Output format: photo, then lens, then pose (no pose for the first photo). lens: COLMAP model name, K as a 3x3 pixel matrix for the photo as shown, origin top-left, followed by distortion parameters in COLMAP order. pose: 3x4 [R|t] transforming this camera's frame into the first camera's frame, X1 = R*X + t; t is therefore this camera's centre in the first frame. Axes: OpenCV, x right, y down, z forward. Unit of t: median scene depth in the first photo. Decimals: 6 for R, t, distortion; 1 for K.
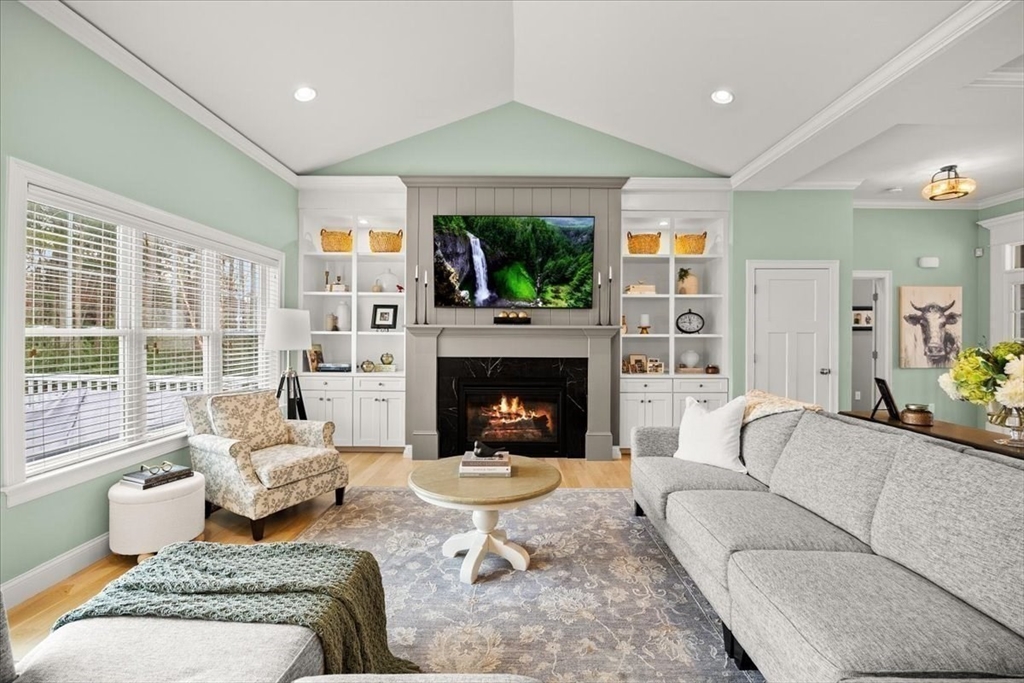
lens RADIAL K [[447.8, 0, 517.3], [0, 447.8, 337.0], [0, 0, 1]] dist [-0.002533, -0.000376]
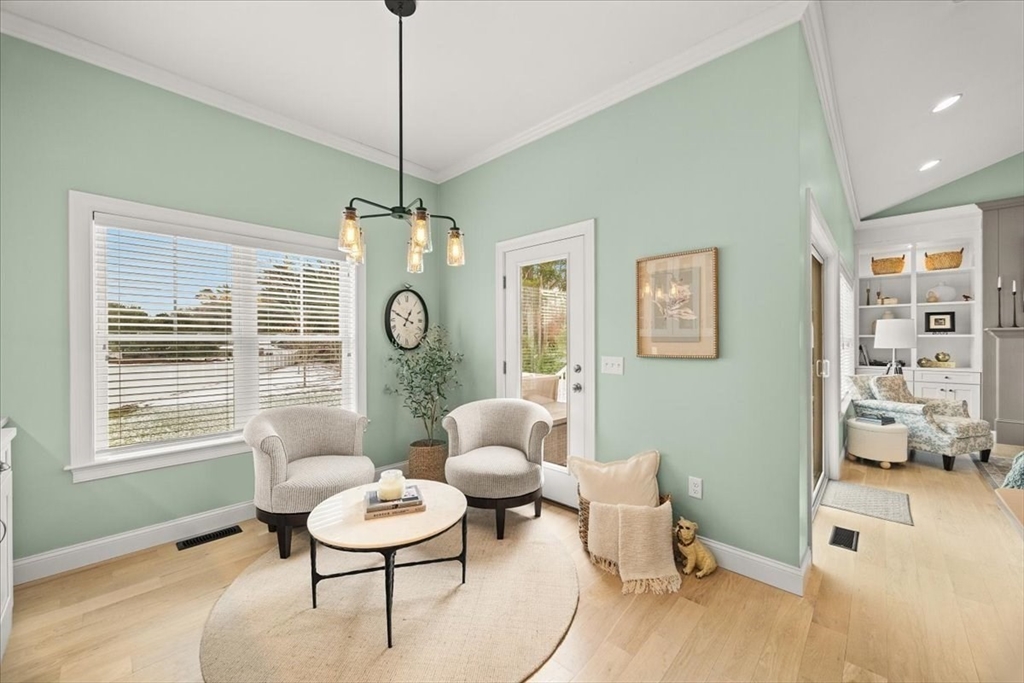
lens RADIAL K [[390.6, 0, 514.2], [0, 390.6, 341.4], [0, 0, 1]] dist [0.002255, -0.000872]
pose [[0.728155, -0.009133, -0.685351, -0.417875], [0.008633, 0.999954, -0.004153, 0.001453], [0.685358, -0.002892, 0.728201, -0.564624]]
